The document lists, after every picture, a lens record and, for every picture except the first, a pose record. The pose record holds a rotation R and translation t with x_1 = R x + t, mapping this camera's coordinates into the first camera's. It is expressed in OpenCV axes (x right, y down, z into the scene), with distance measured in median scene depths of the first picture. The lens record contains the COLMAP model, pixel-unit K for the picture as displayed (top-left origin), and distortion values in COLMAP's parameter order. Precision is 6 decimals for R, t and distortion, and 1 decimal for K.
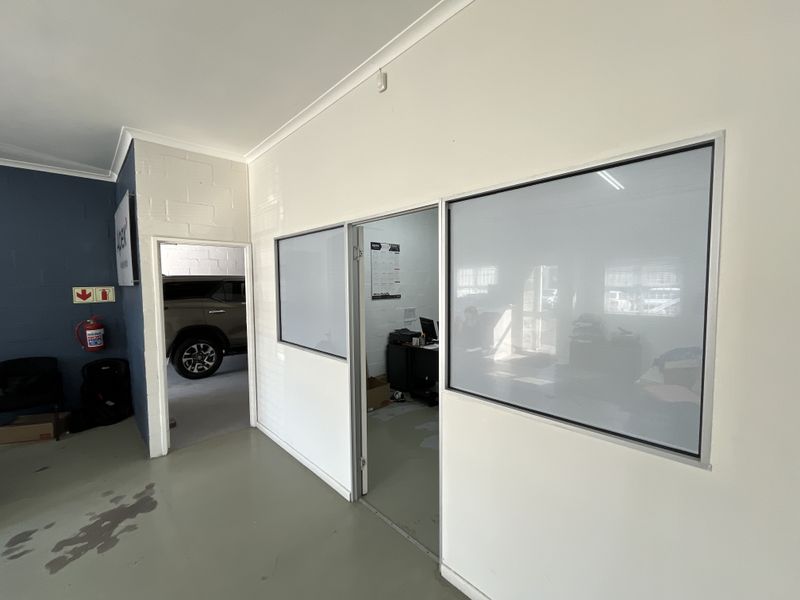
lens RADIAL K [[325.5, 0, 403.7], [0, 325.5, 302.4], [0, 0, 1]] dist [-0.002276, -0.000911]
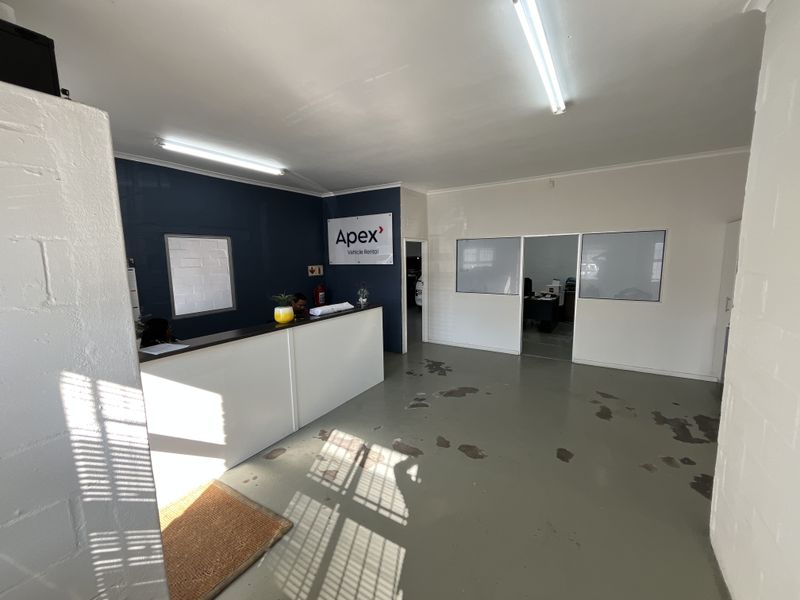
lens RADIAL K [[325.5, 0, 403.1], [0, 325.5, 297.7], [0, 0, 1]] dist [-0.002276, -0.000911]
pose [[0.975236, -0.036865, 0.218071, -0.903459], [0.023495, 0.997700, 0.063588, 0.017937], [-0.219914, -0.056890, 0.973859, -0.659208]]
